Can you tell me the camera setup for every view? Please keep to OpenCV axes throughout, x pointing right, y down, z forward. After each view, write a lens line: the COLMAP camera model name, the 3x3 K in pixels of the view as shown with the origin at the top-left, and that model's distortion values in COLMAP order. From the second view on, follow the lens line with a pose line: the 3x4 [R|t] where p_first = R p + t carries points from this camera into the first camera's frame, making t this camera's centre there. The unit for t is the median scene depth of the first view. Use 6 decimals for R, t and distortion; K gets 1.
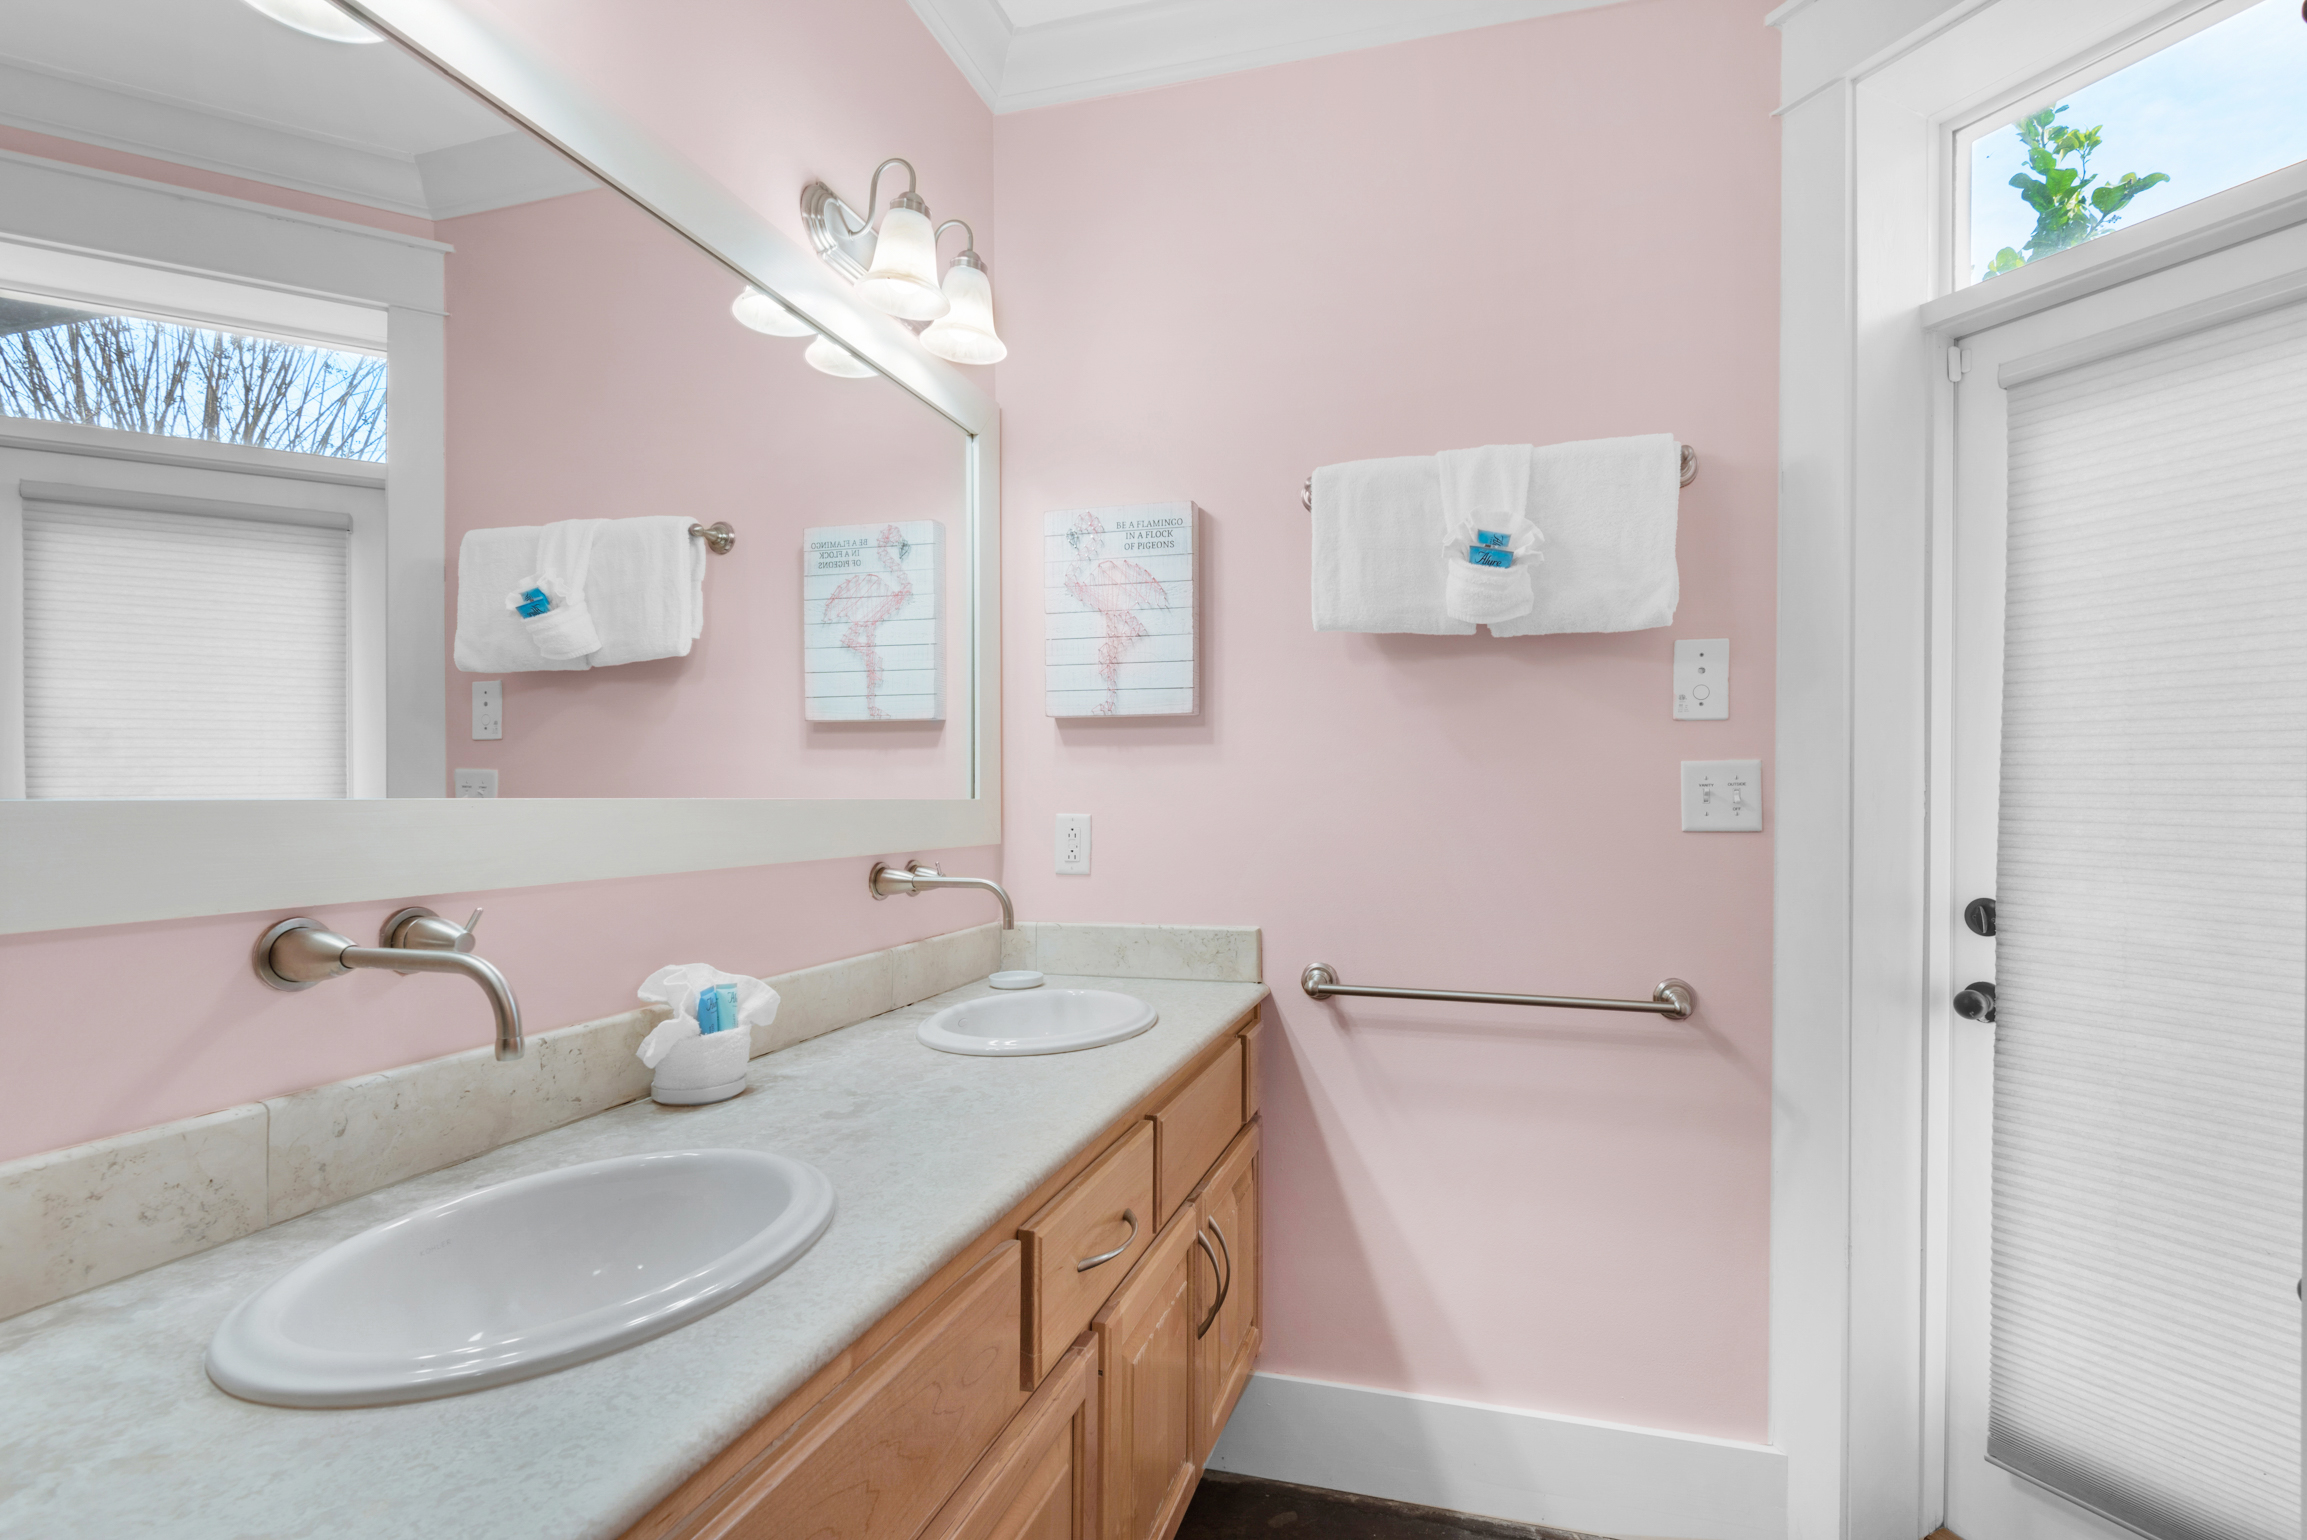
lens RADIAL K [[1069.7, 0, 1168.0], [0, 1069.7, 794.8], [0, 0, 1]] dist [-0.016083, -0.000610]
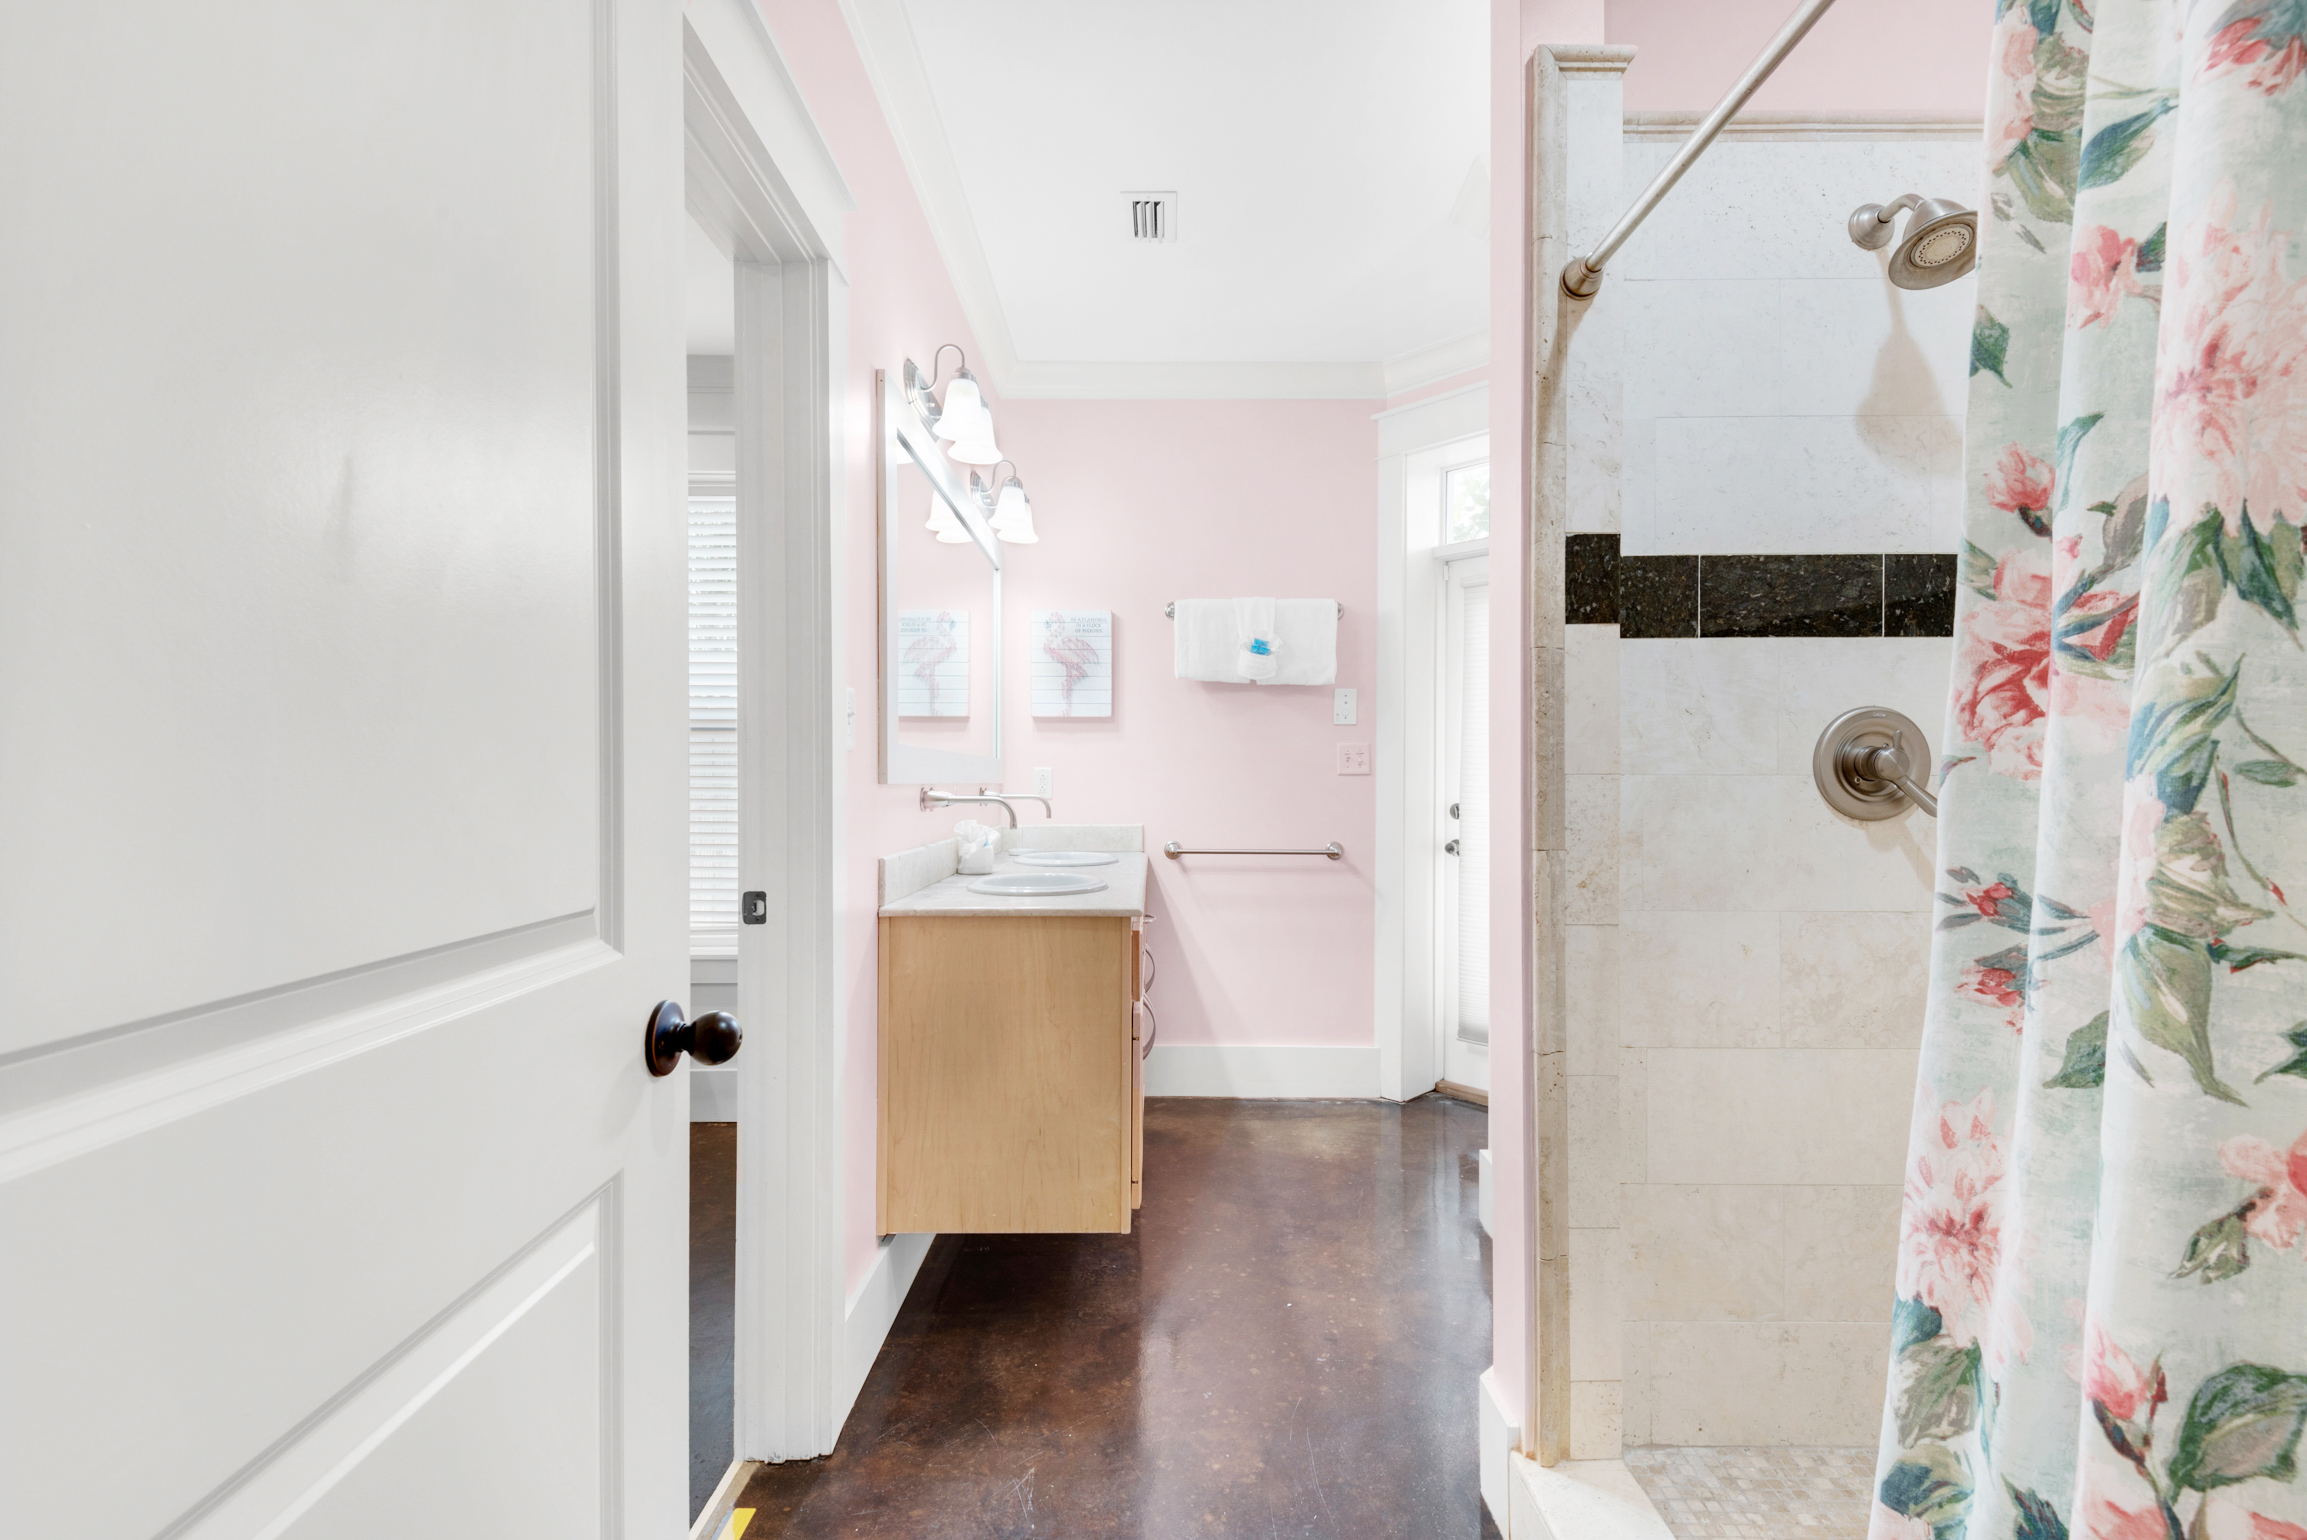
lens RADIAL K [[1069.7, 0, 1146.0], [0, 1069.7, 768.4], [0, 0, 1]] dist [-0.016083, -0.000610]
pose [[0.959536, 0.005784, 0.281527, -0.531345], [-0.002672, 0.999931, -0.011436, 0.047320], [-0.281574, 0.010221, 0.959485, -1.032573]]
